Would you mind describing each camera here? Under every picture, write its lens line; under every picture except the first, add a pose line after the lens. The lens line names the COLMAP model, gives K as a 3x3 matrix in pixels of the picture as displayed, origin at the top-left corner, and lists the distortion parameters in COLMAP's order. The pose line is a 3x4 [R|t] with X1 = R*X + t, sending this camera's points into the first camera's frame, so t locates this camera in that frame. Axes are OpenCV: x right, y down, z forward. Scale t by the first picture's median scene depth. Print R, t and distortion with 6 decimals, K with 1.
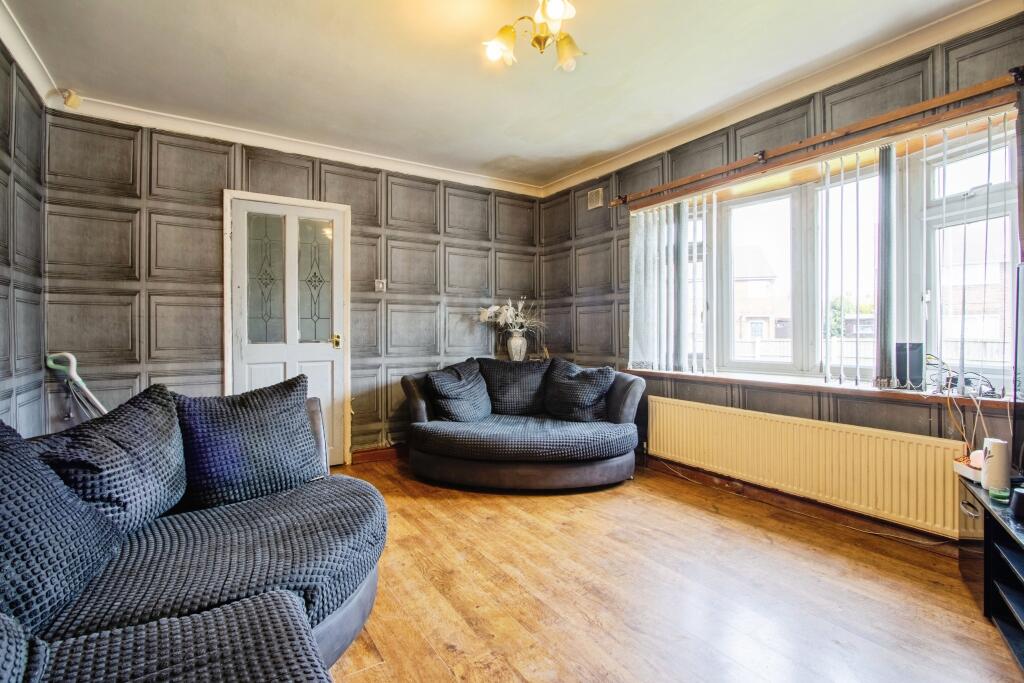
lens RADIAL K [[474.4, 0, 511.3], [0, 474.4, 332.4], [0, 0, 1]] dist [-0.005568, -0.000463]
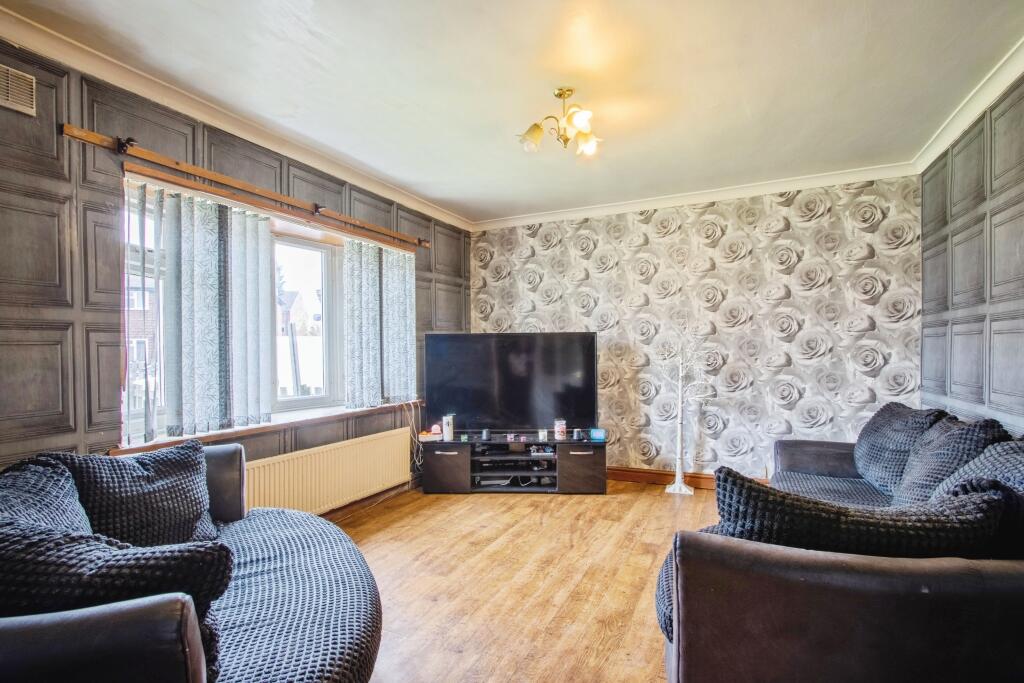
lens RADIAL K [[474.4, 0, 510.1], [0, 474.4, 357.0], [0, 0, 1]] dist [-0.005568, -0.000463]
pose [[-0.504839, 0.003402, 0.863207, -0.679145], [0.021531, 0.999731, 0.008652, -0.037320], [-0.862945, 0.022953, -0.504776, 1.277045]]
